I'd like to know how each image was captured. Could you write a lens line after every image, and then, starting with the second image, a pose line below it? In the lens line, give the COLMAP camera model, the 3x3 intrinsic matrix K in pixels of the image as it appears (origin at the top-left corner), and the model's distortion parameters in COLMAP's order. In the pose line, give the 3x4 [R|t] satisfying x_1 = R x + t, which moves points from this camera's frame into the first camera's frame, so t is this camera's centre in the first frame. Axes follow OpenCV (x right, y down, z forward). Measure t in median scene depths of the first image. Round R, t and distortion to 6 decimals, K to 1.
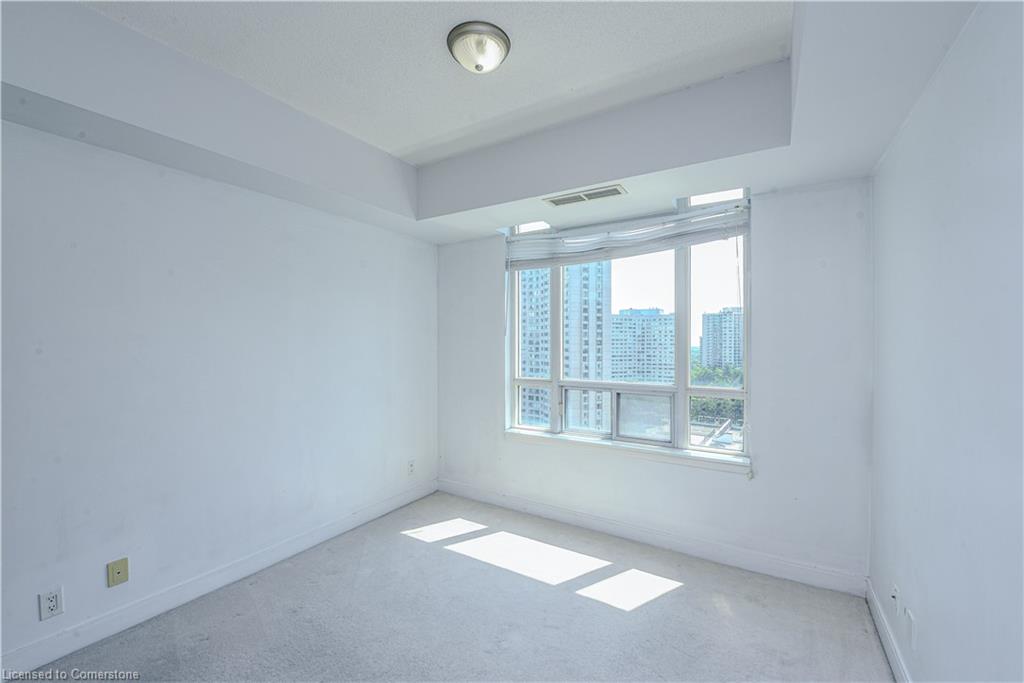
lens RADIAL K [[415.4, 0, 513.4], [0, 415.4, 340.0], [0, 0, 1]] dist [-0.016253, -0.002093]
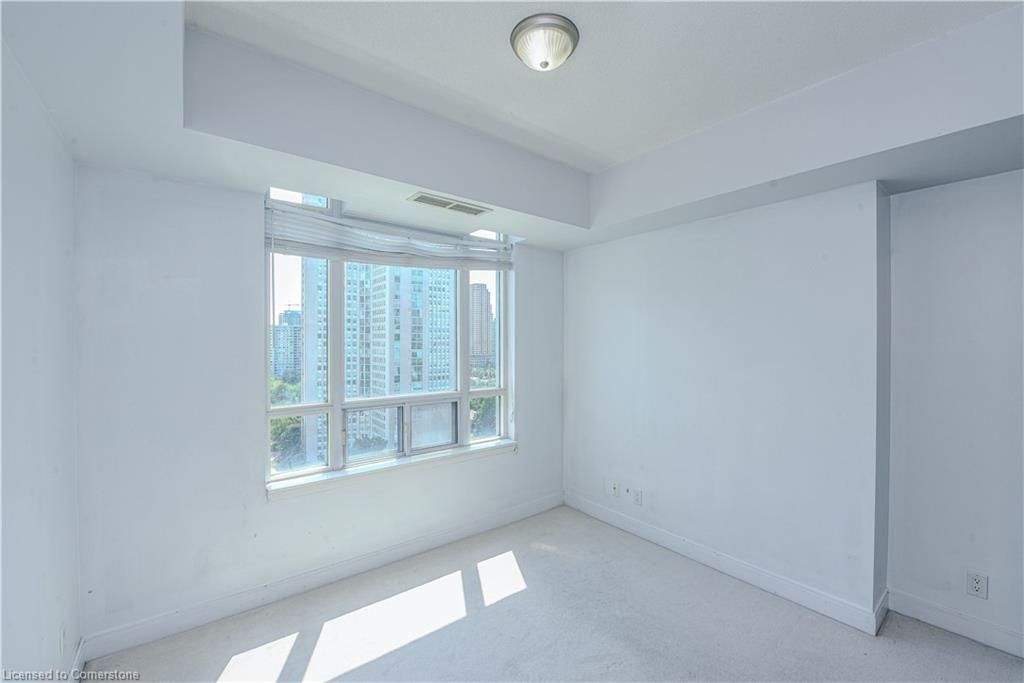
lens RADIAL K [[415.4, 0, 519.3], [0, 415.4, 341.5], [0, 0, 1]] dist [-0.016253, -0.002093]
pose [[0.329289, 0.002481, 0.944226, -0.598577], [-0.002401, 0.999996, -0.001790, -0.023047], [-0.944226, -0.001677, 0.329294, 0.461639]]
